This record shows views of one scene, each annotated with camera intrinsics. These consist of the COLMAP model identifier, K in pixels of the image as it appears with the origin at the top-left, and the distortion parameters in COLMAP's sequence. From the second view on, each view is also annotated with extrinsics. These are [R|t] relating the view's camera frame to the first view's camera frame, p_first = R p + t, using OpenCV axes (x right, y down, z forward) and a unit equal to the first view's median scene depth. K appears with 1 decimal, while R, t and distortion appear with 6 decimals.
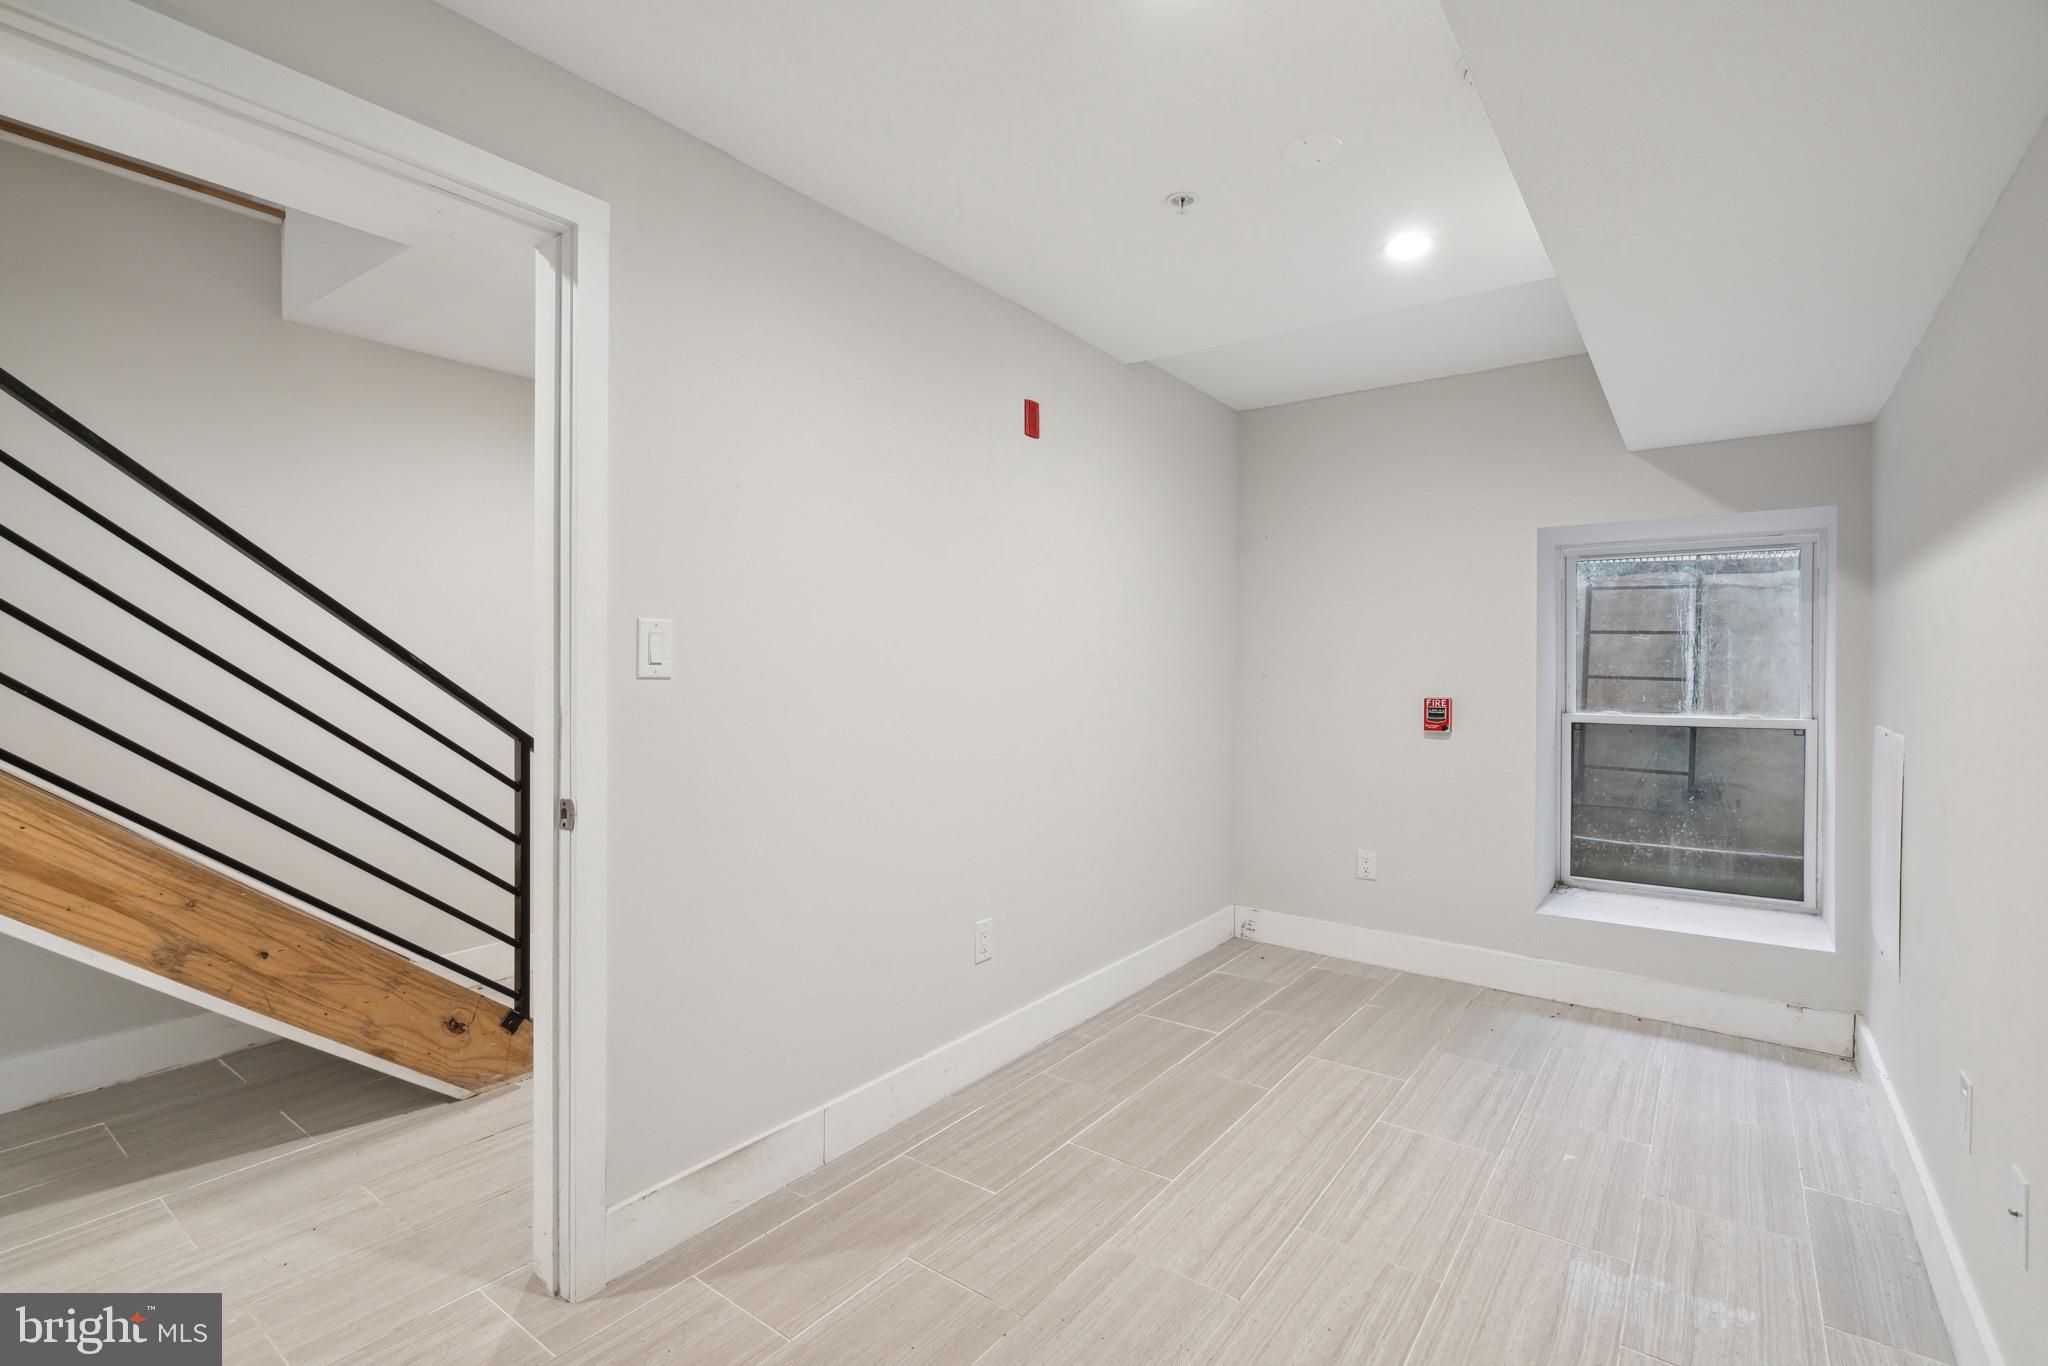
lens RADIAL K [[936.9, 0, 1006.5], [0, 936.9, 674.6], [0, 0, 1]] dist [-0.000665, 0.003153]
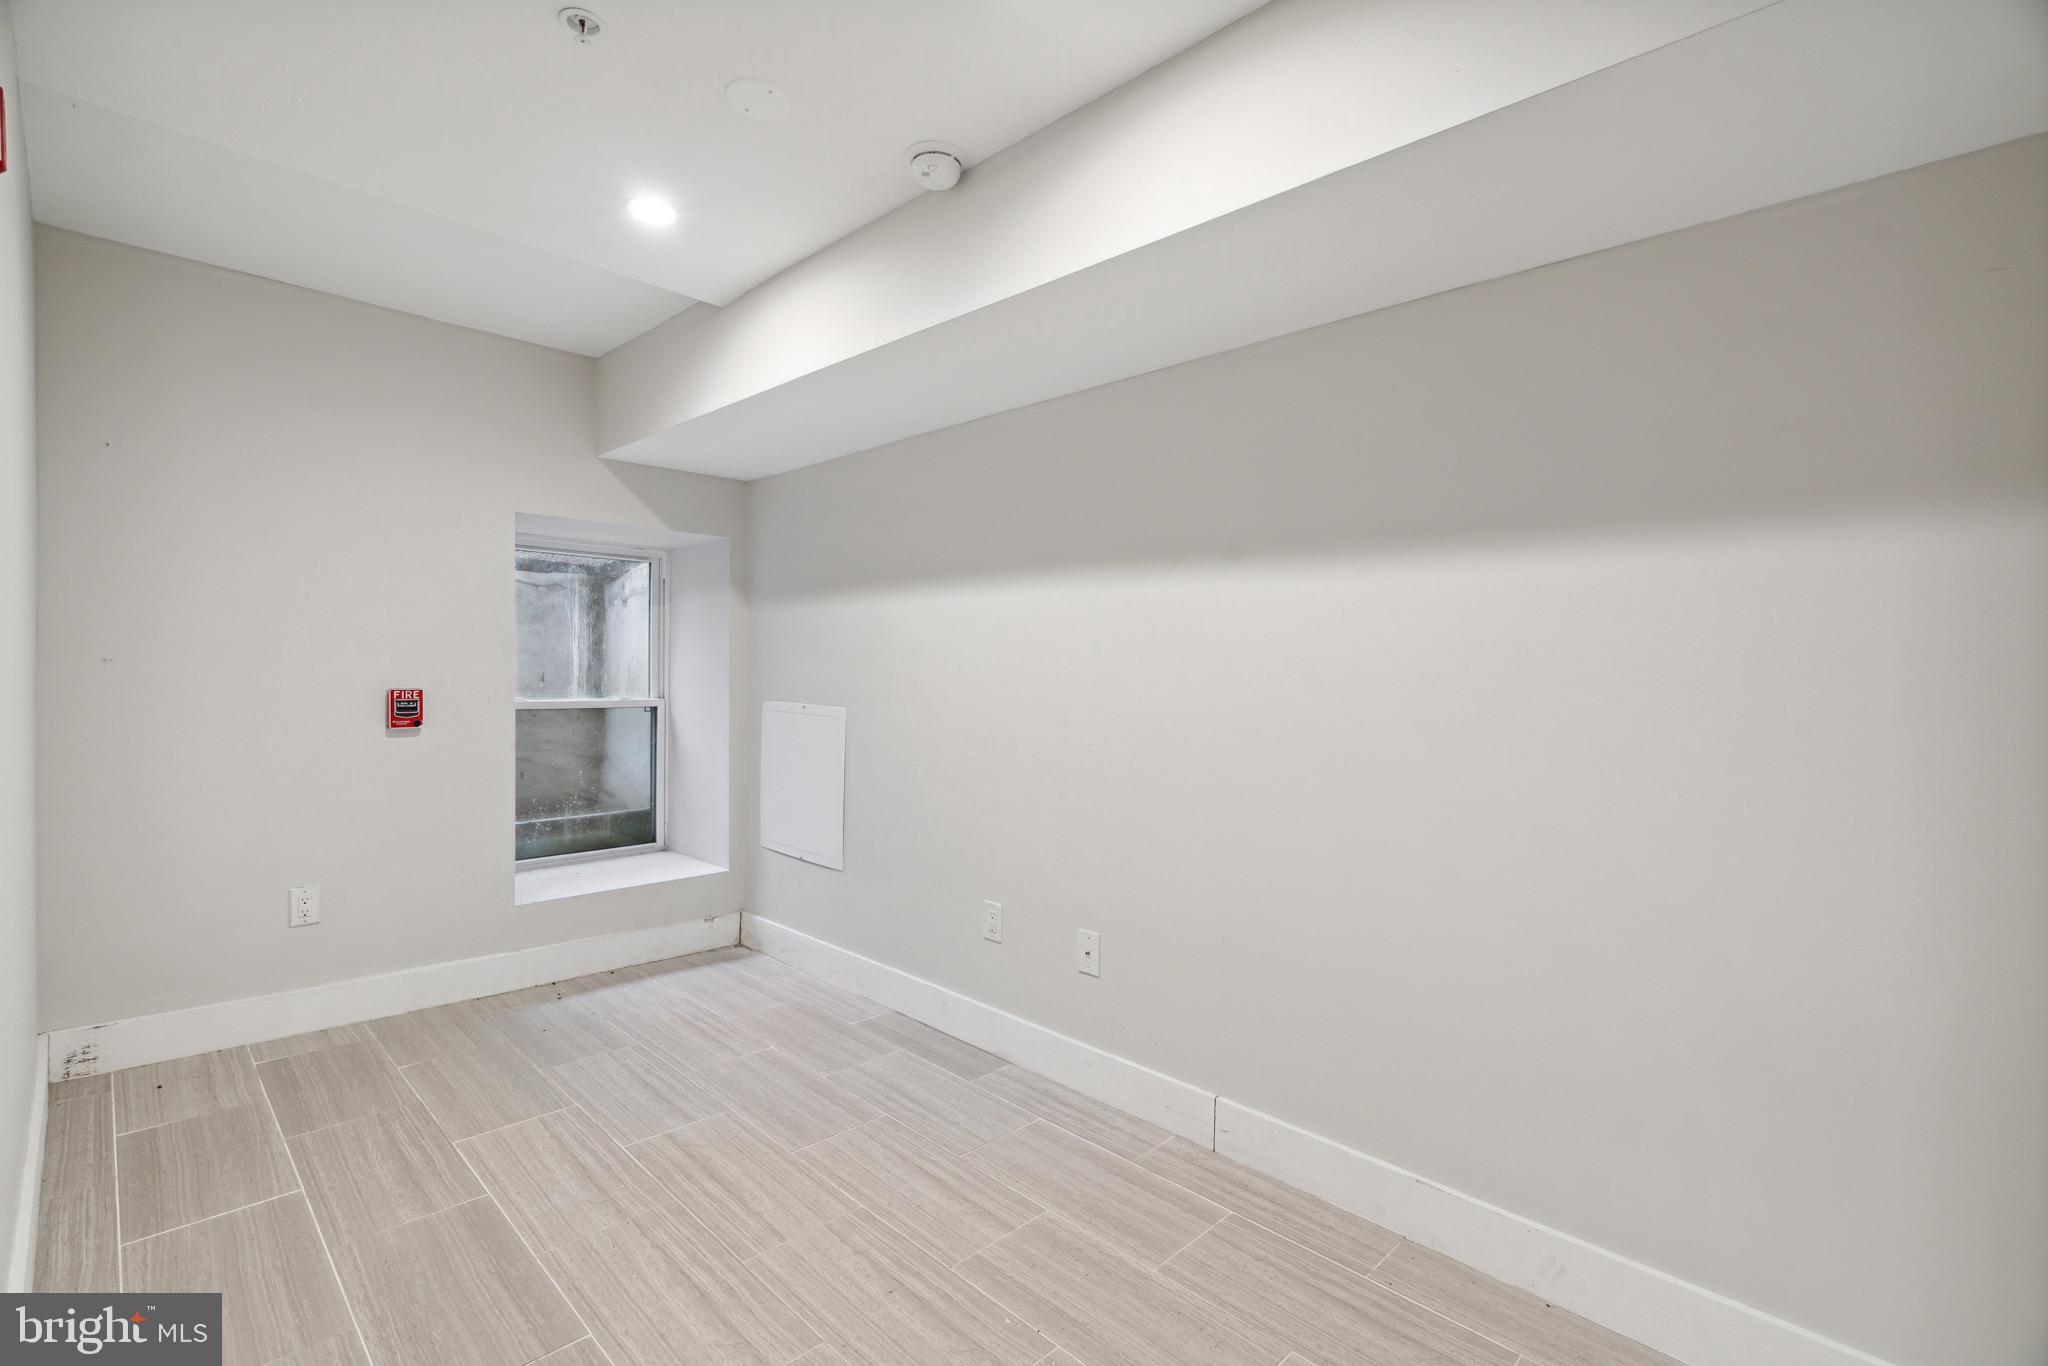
lens RADIAL K [[936.9, 0, 992.3], [0, 936.9, 683.6], [0, 0, 1]] dist [-0.000665, 0.003153]
pose [[0.153108, -0.019753, 0.988012, -0.325876], [-0.011054, 0.999703, 0.021700, -0.004388], [-0.988148, -0.014244, 0.152845, 0.362066]]
